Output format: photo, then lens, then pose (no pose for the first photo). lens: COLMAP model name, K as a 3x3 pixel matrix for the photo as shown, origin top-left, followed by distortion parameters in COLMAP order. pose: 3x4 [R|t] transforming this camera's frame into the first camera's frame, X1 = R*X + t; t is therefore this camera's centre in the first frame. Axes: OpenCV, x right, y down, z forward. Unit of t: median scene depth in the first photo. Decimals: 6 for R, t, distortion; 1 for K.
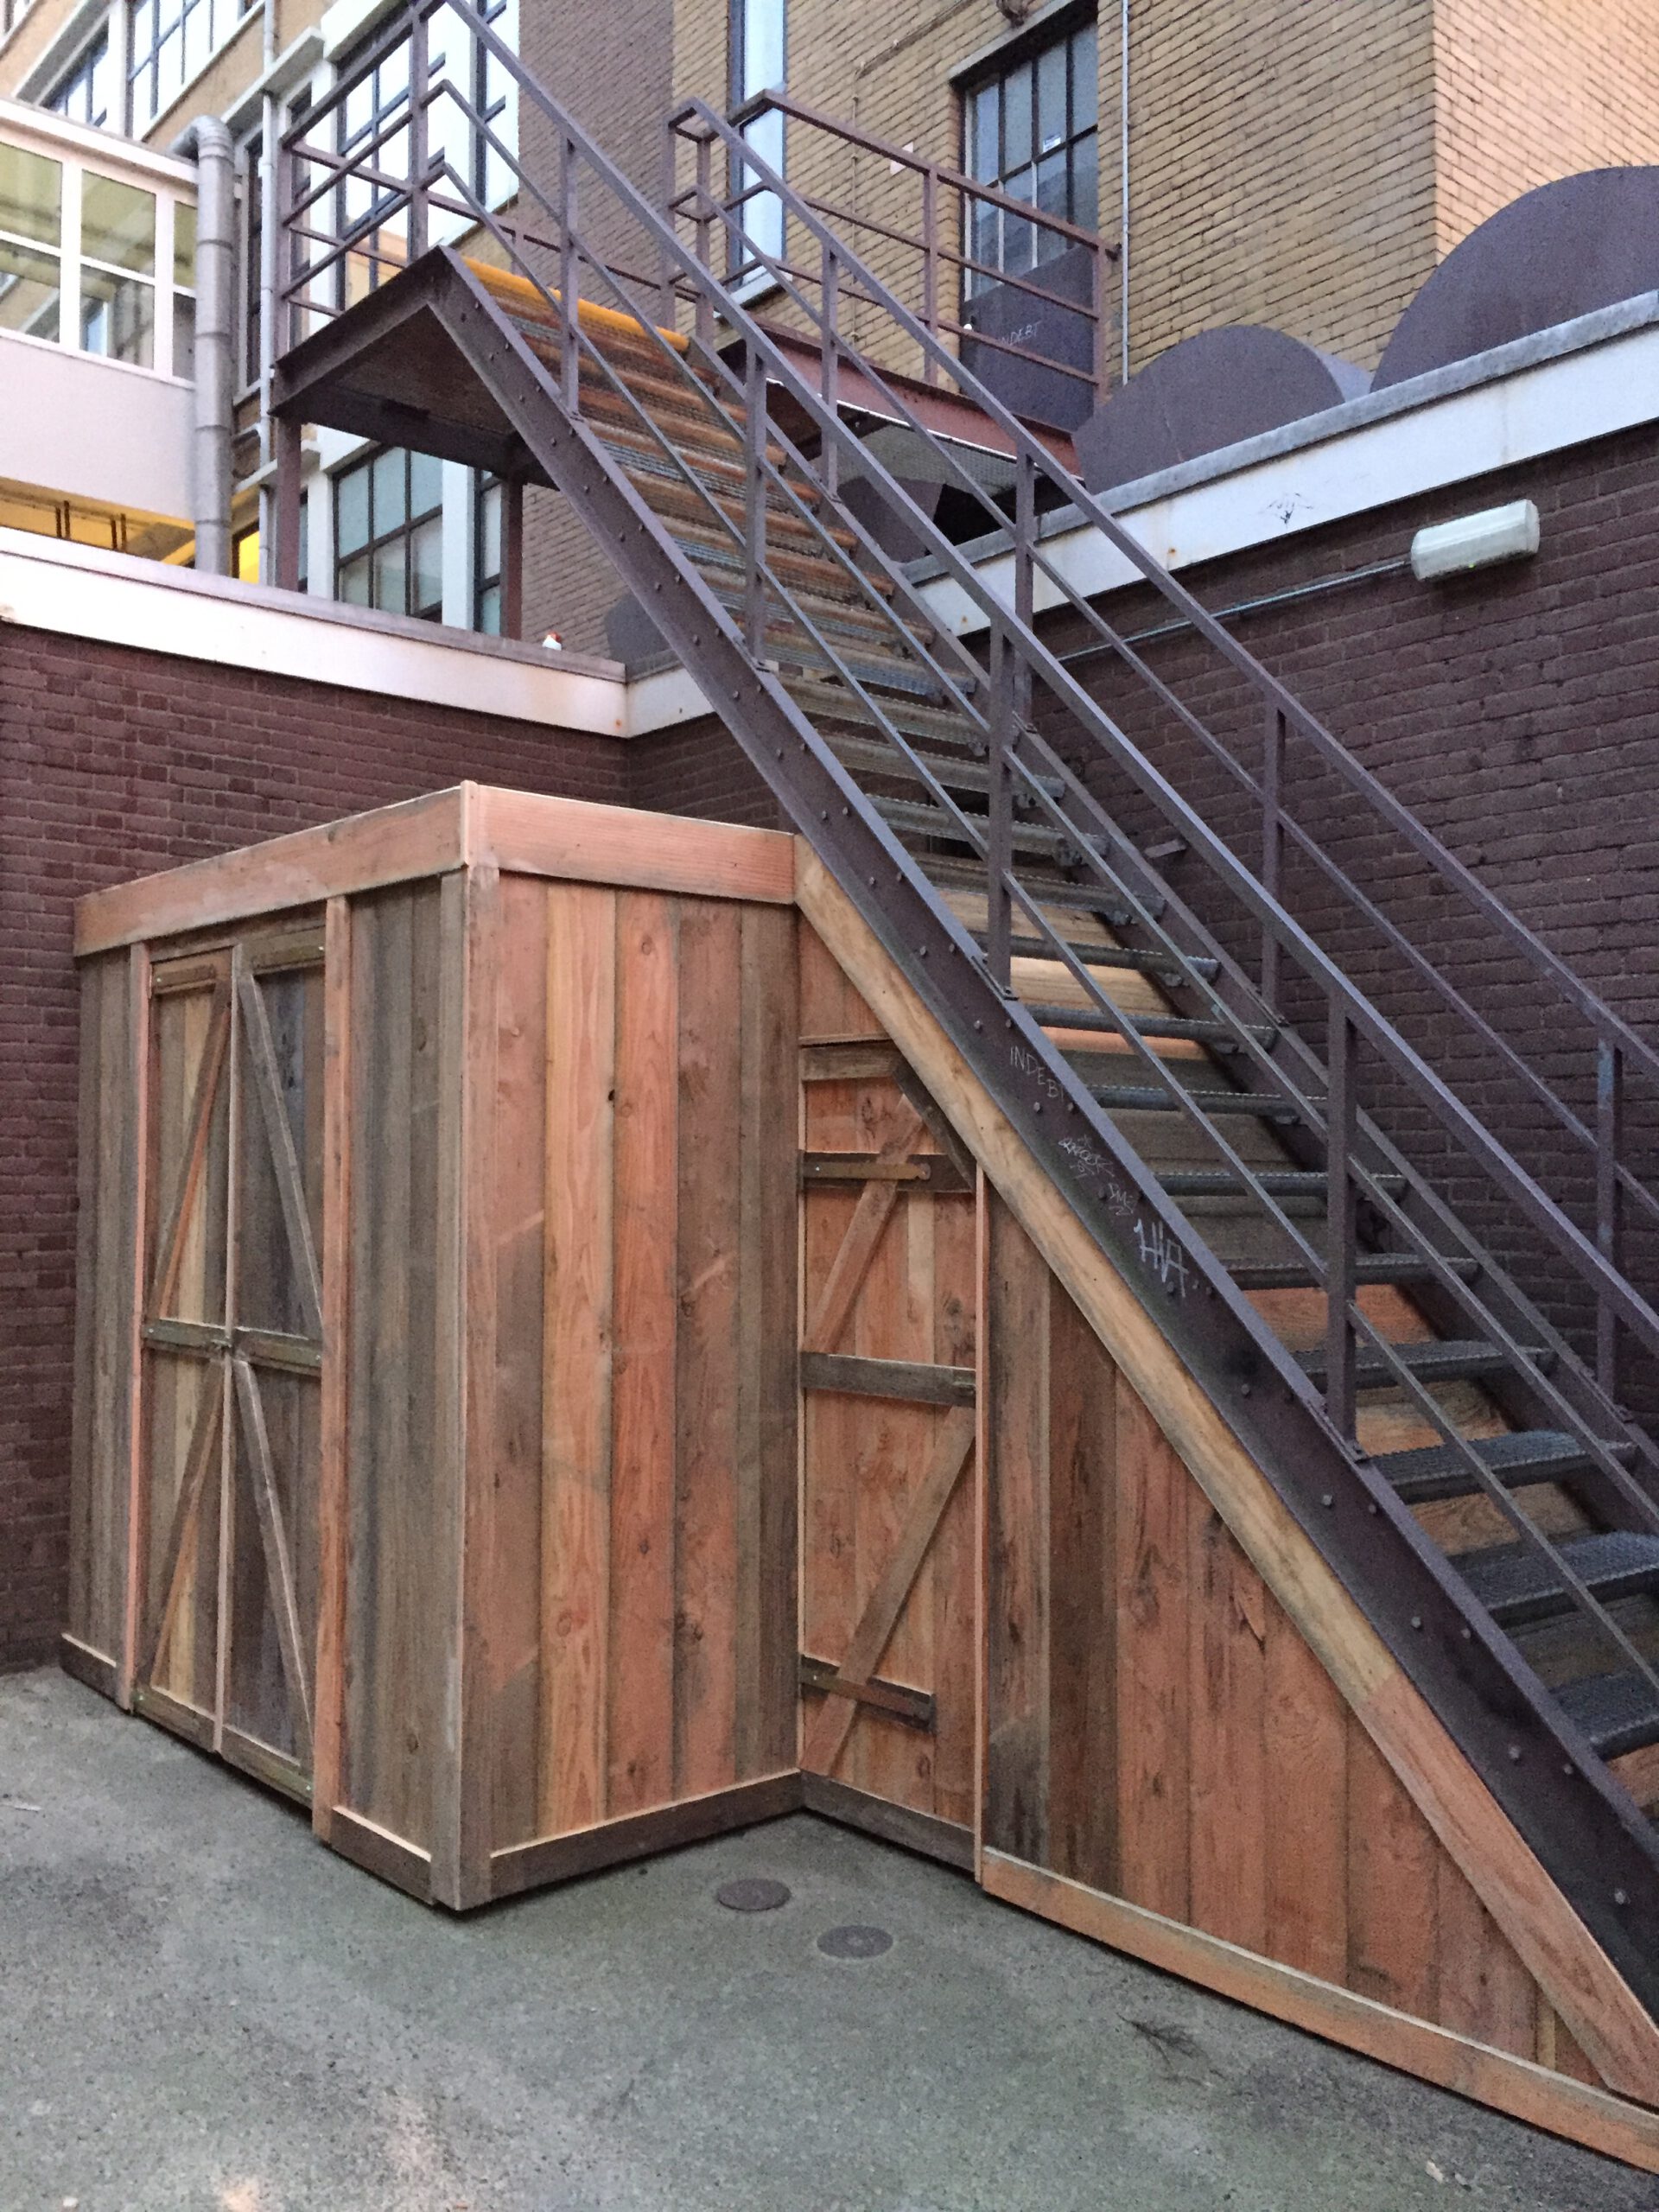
lens RADIAL K [[1910.6, 0, 841.5], [0, 1910.6, 1105.0], [0, 0, 1]] dist [0.021069, 0.007399]
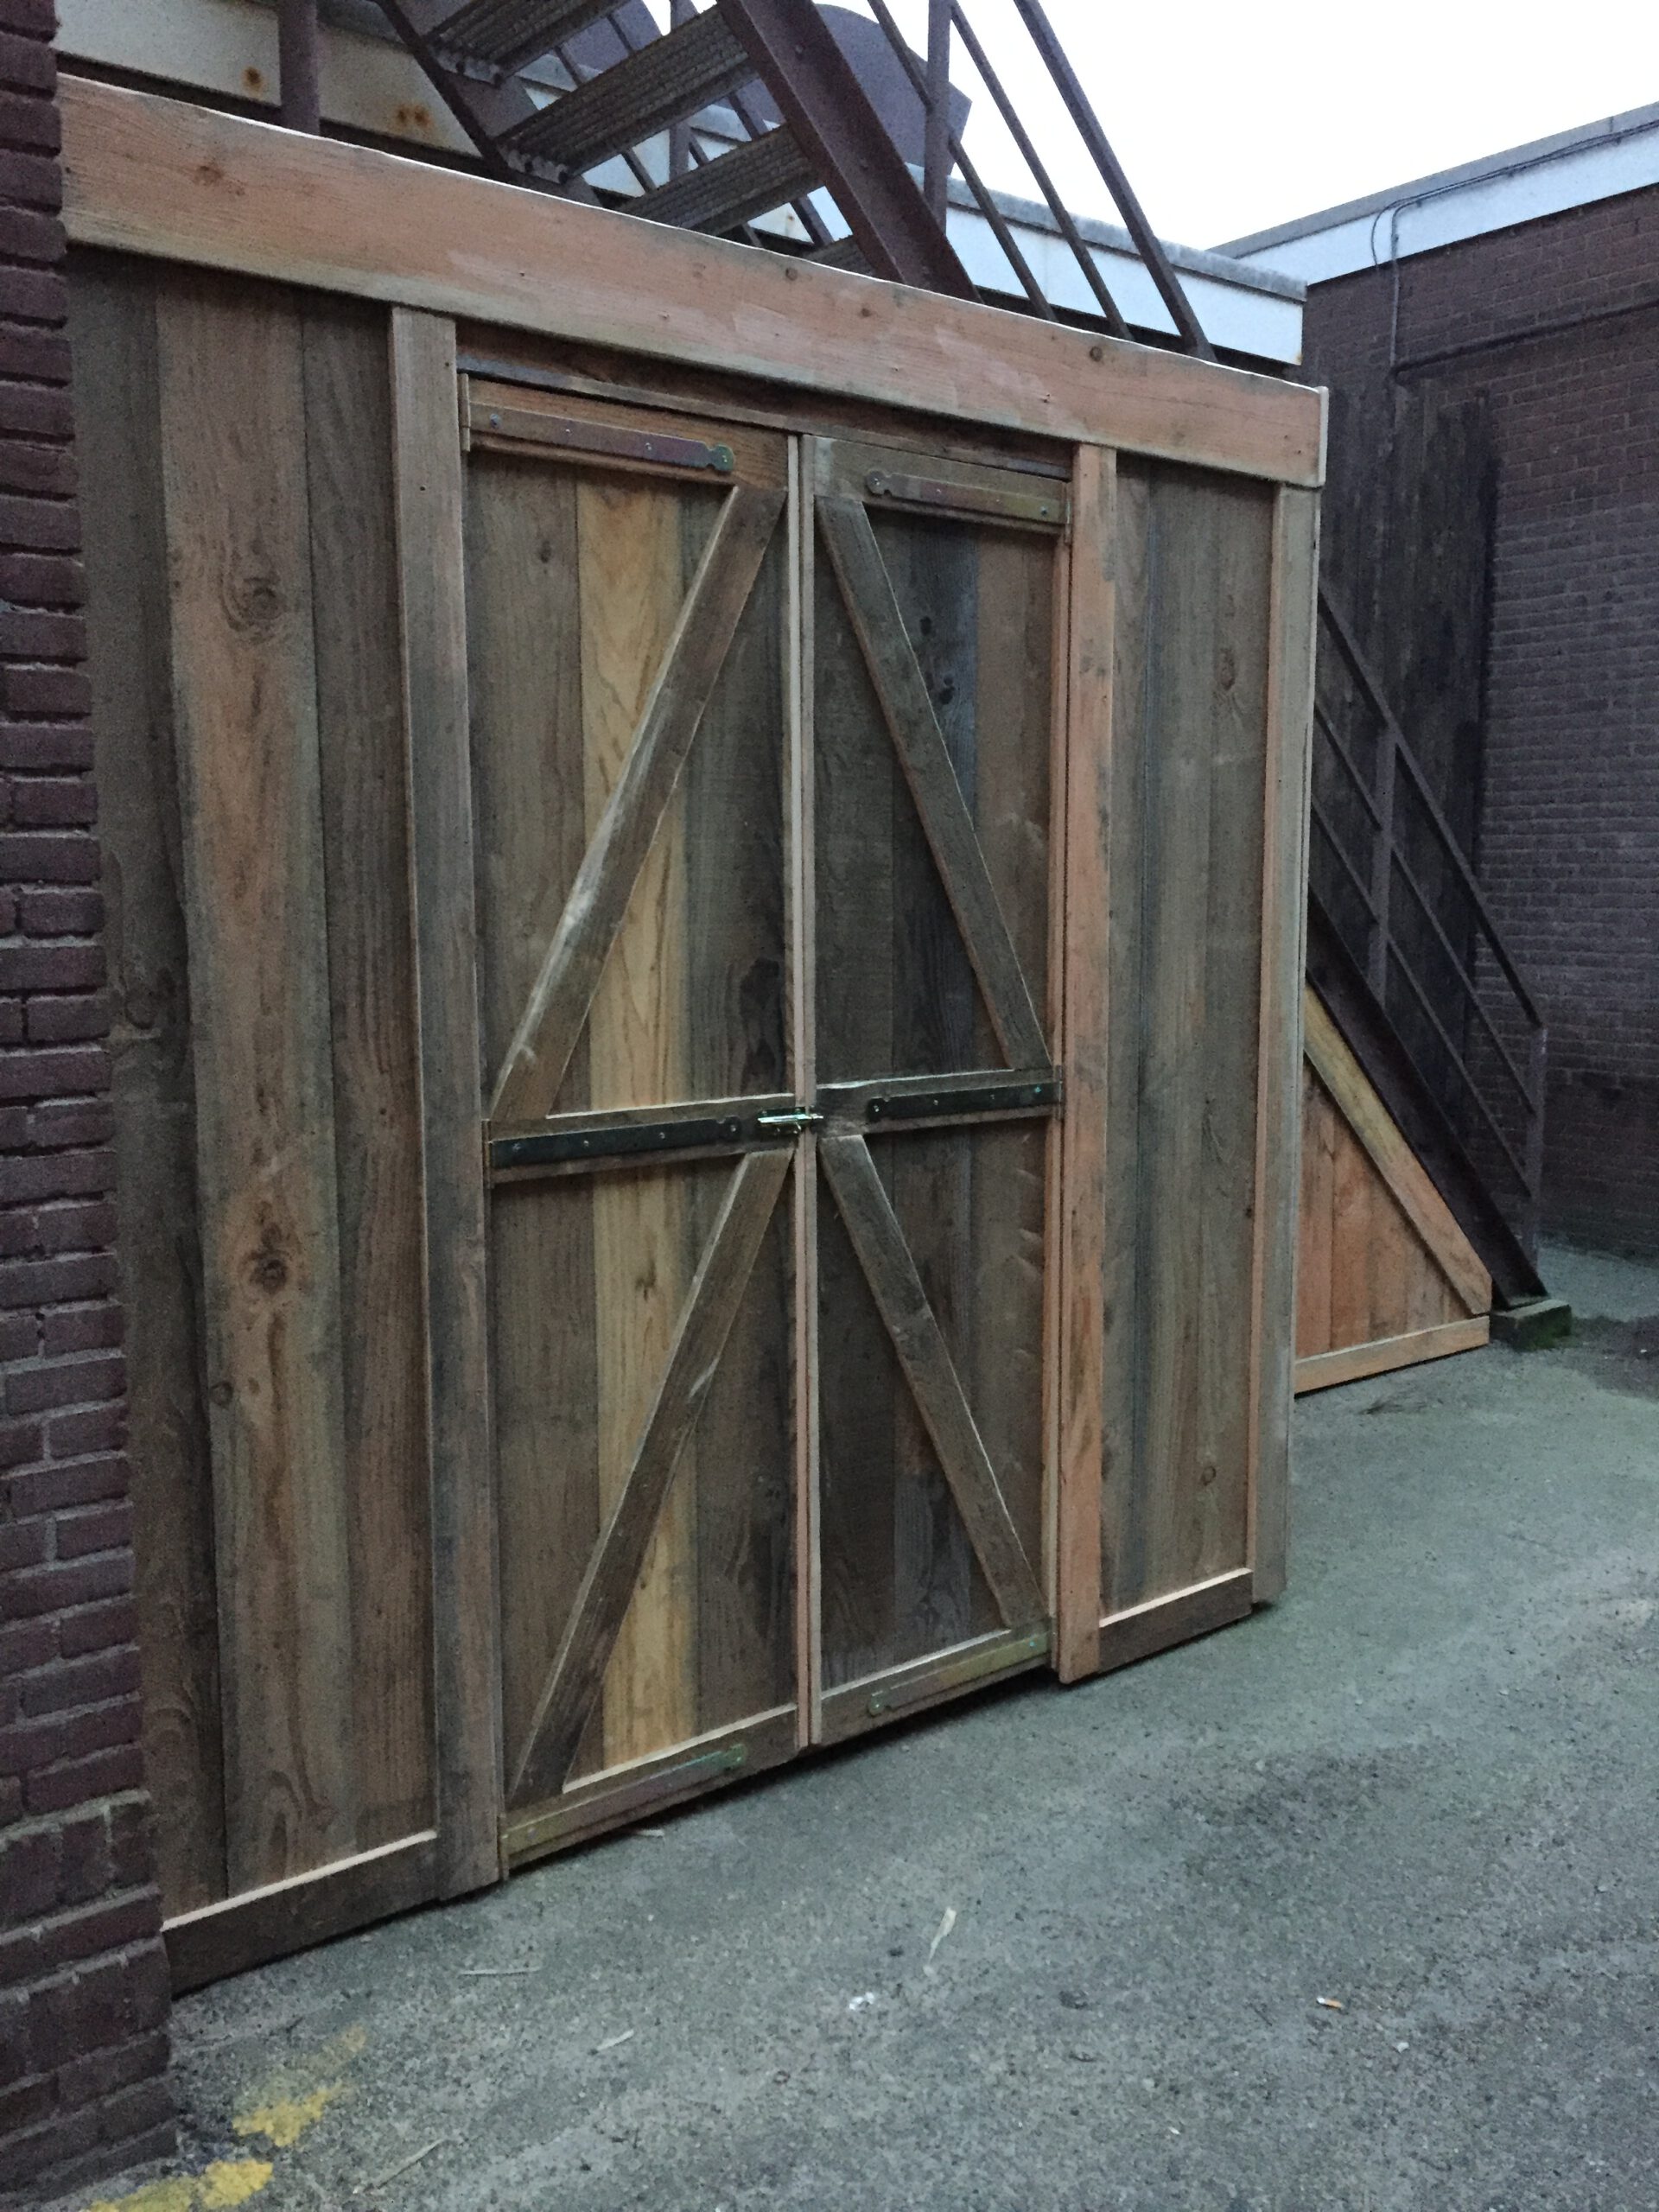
lens RADIAL K [[1910.6, 0, 841.0], [0, 1910.6, 1113.4], [0, 0, 1]] dist [0.021069, 0.007399]
pose [[0.023145, -0.132505, 0.990912, -1.012749], [-0.033490, 0.990519, 0.133235, 0.046513], [-0.999171, -0.036269, 0.018488, 1.075180]]
